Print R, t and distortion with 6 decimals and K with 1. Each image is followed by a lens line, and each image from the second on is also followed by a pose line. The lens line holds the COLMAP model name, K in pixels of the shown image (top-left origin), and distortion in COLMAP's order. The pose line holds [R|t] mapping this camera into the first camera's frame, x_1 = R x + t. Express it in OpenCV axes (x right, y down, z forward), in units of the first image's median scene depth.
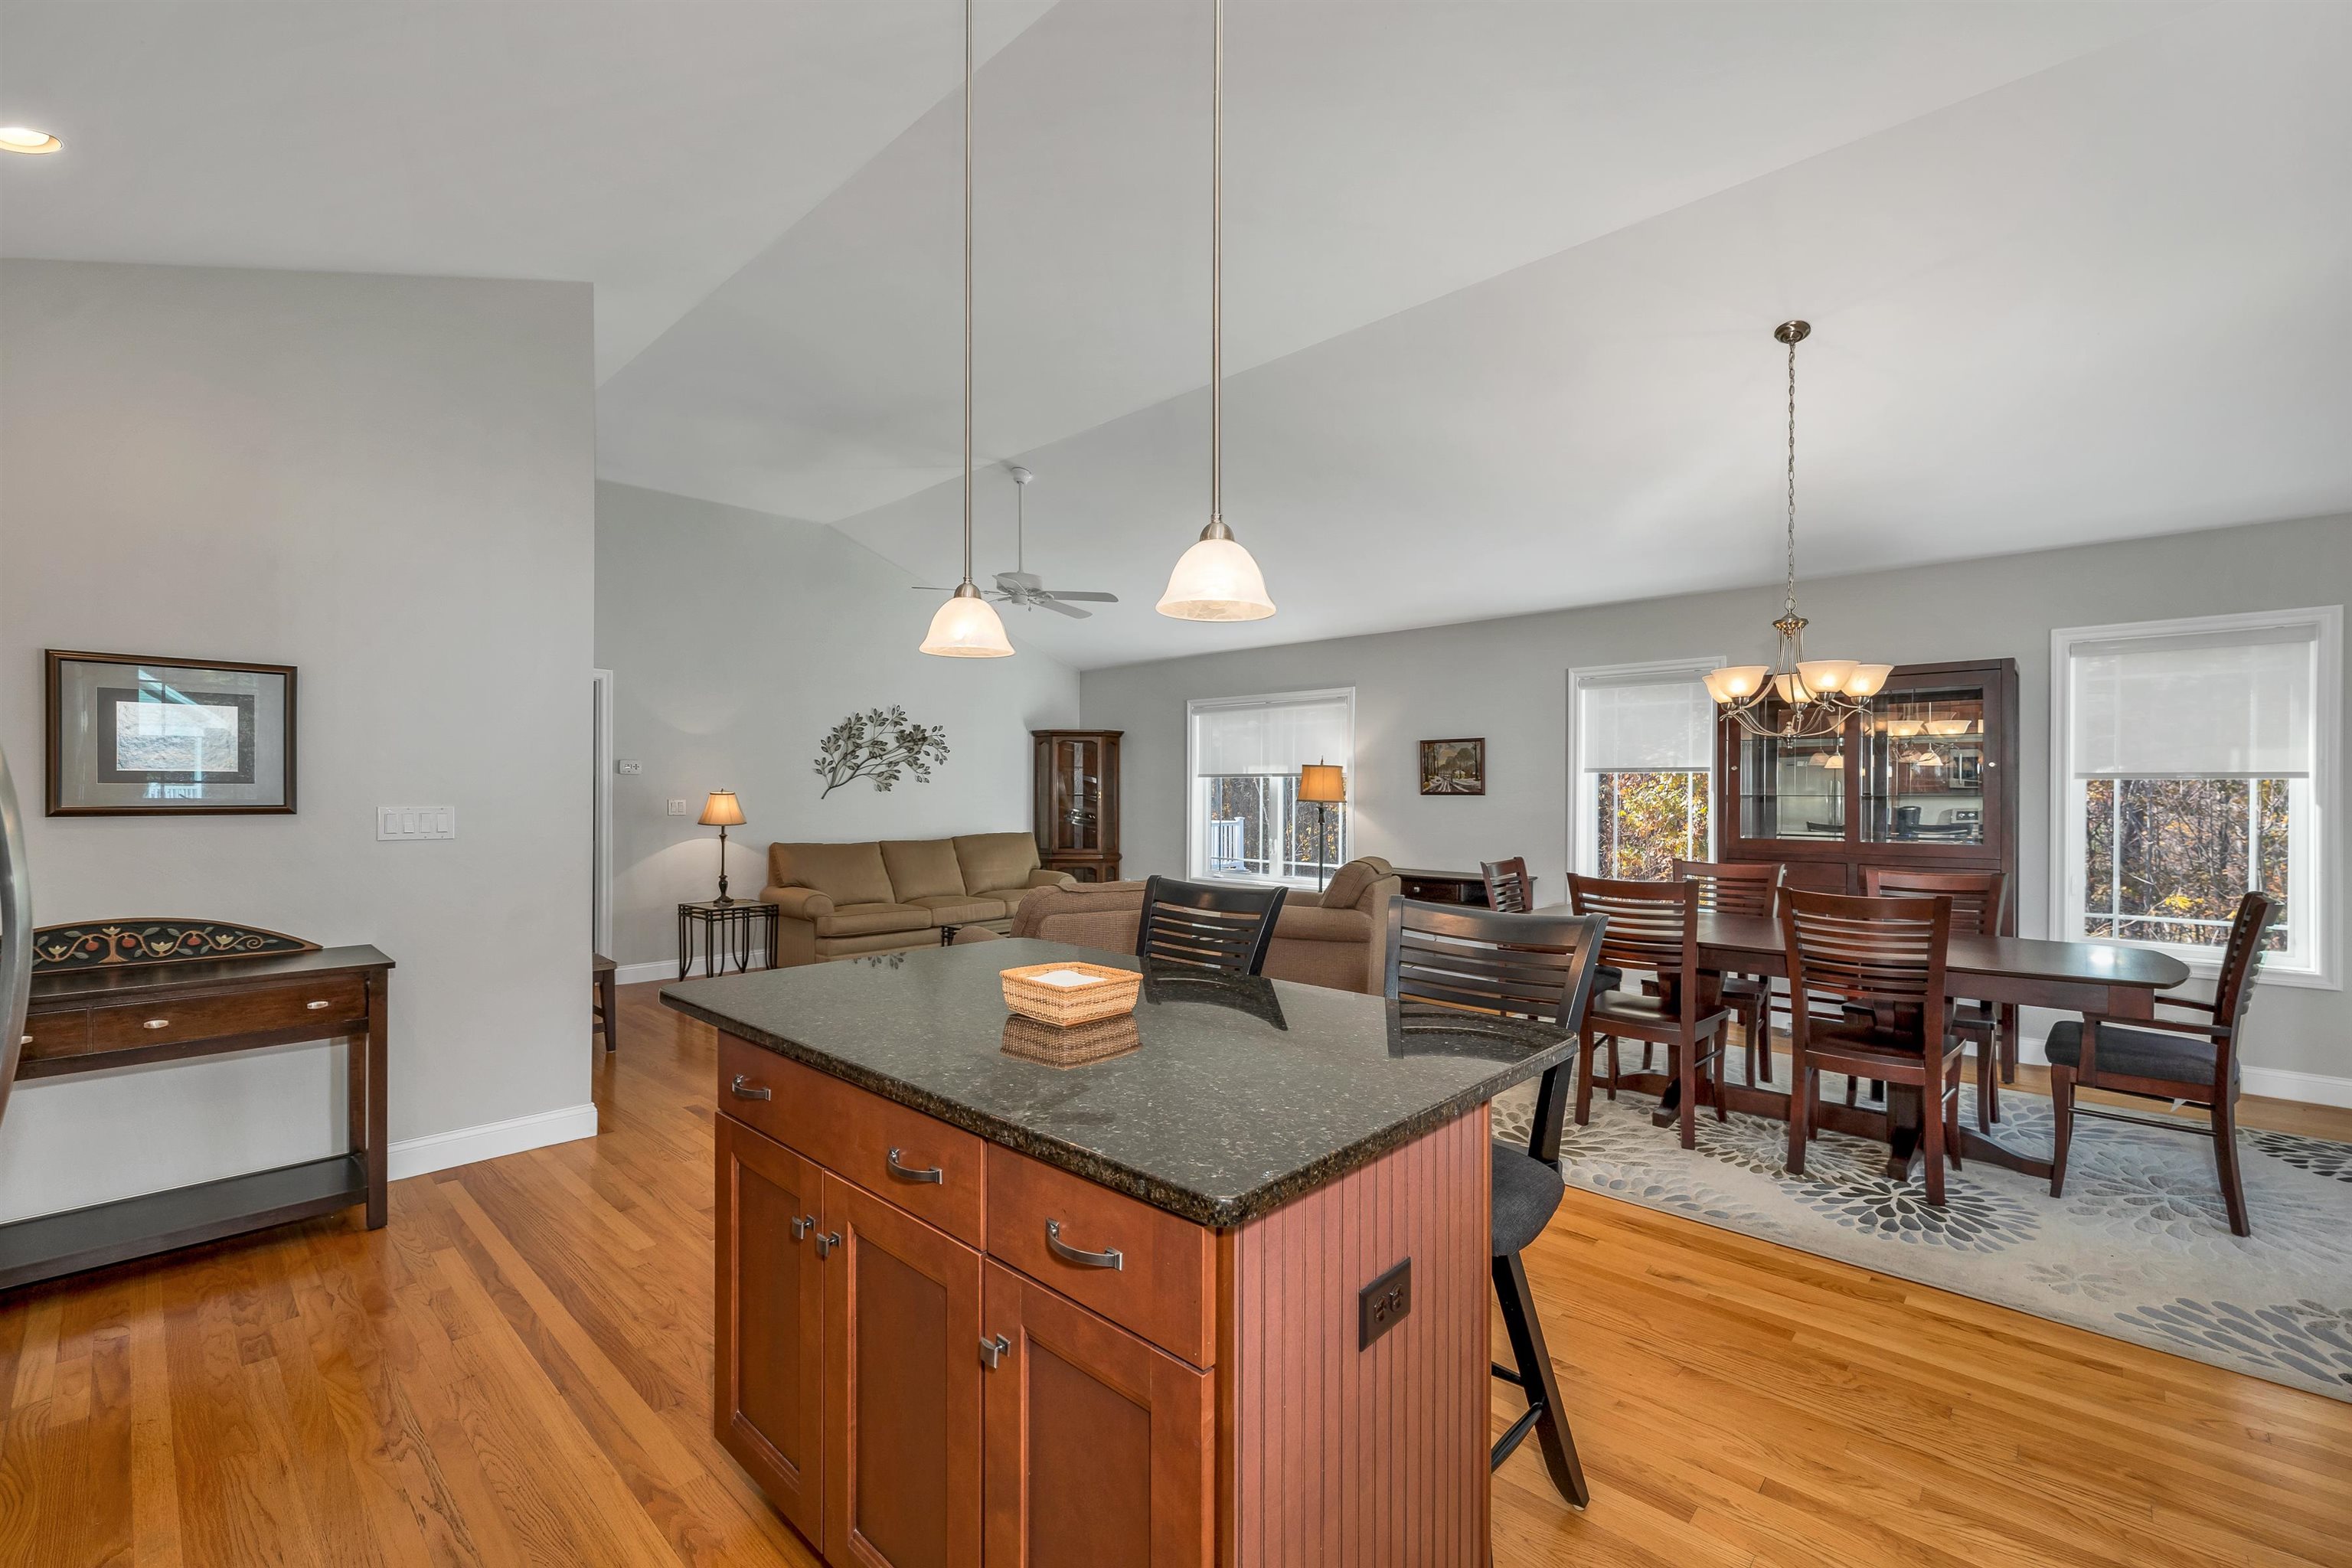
lens RADIAL K [[976.7, 0, 1190.0], [0, 976.7, 793.7], [0, 0, 1]] dist [0.003025, 0.000280]
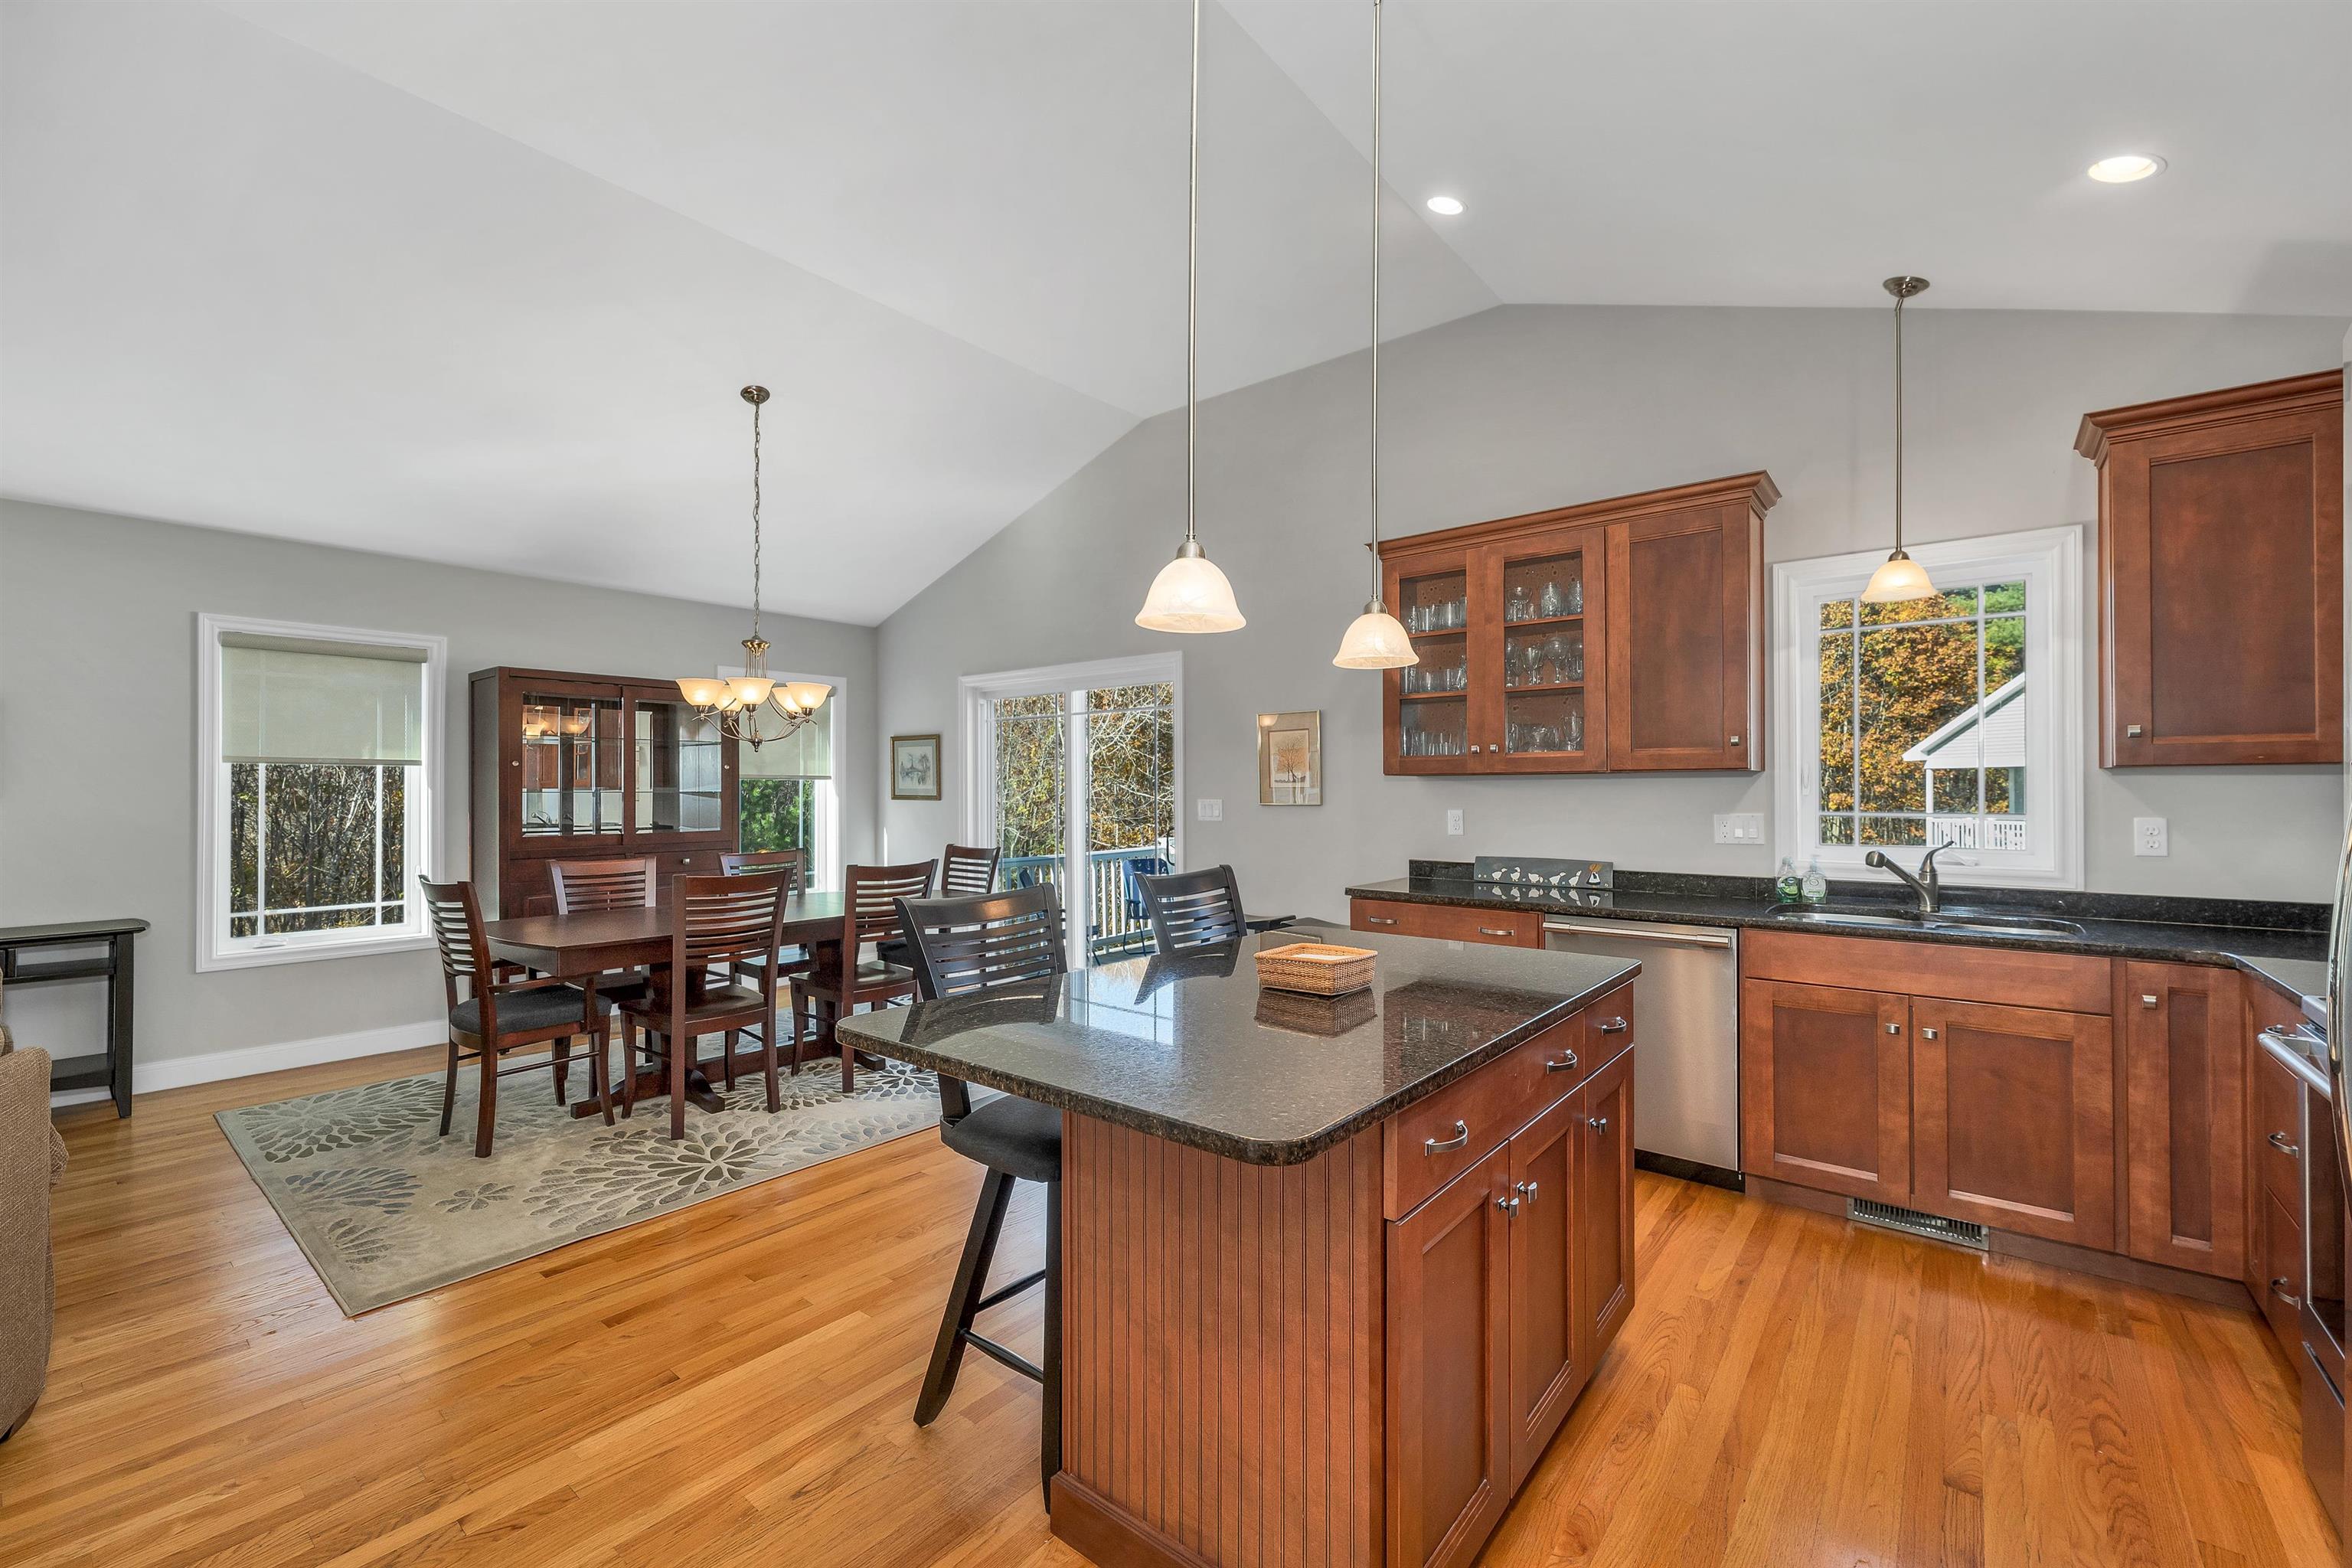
lens RADIAL K [[966.5, 0, 1183.4], [0, 966.5, 787.5], [0, 0, 1]] dist [0.000493, -0.000018]
pose [[-0.063442, 0.000813, 0.997985, -0.311219], [0.003168, 0.999995, -0.000613, -0.000526], [-0.997980, 0.003122, -0.063445, 0.311135]]
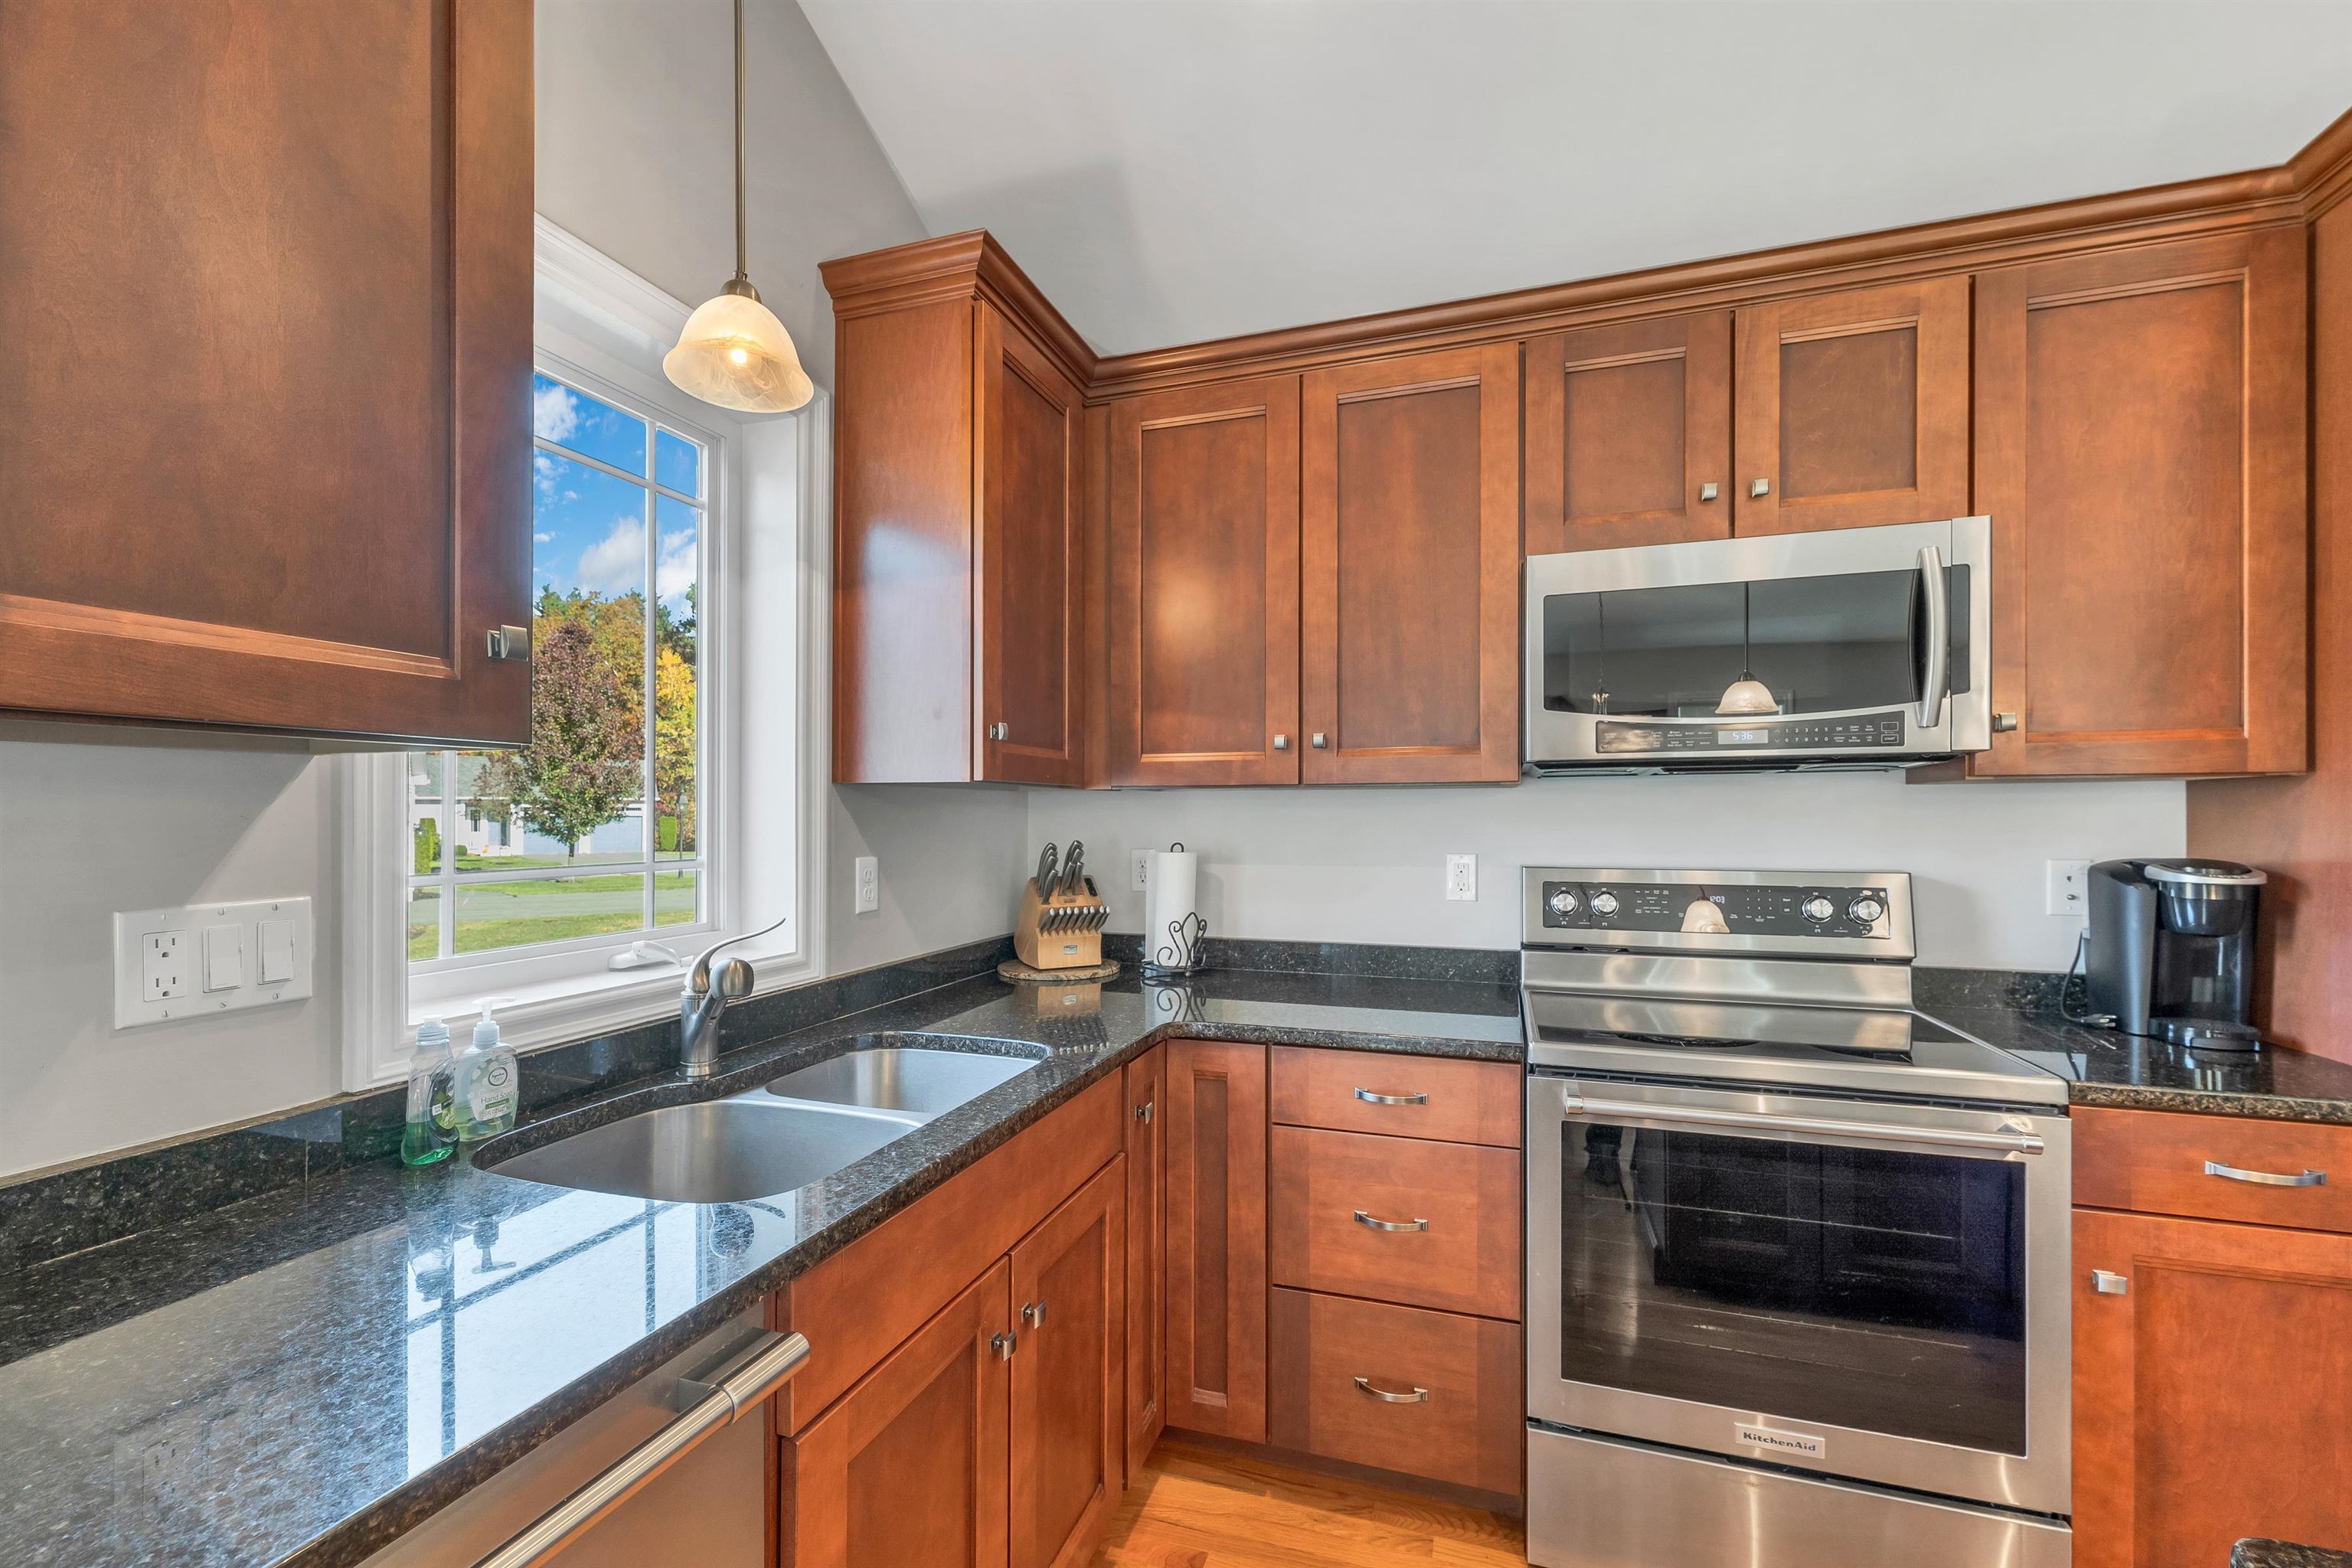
lens RADIAL K [[972.7, 0, 1180.1], [0, 972.7, 815.2], [0, 0, 1]] dist [0.002098, 0.000246]
pose [[-0.913160, -0.001220, -0.407599, 0.111444], [-0.002225, 0.999996, 0.001991, 0.000546], [0.407595, 0.002725, -0.913159, 0.173063]]
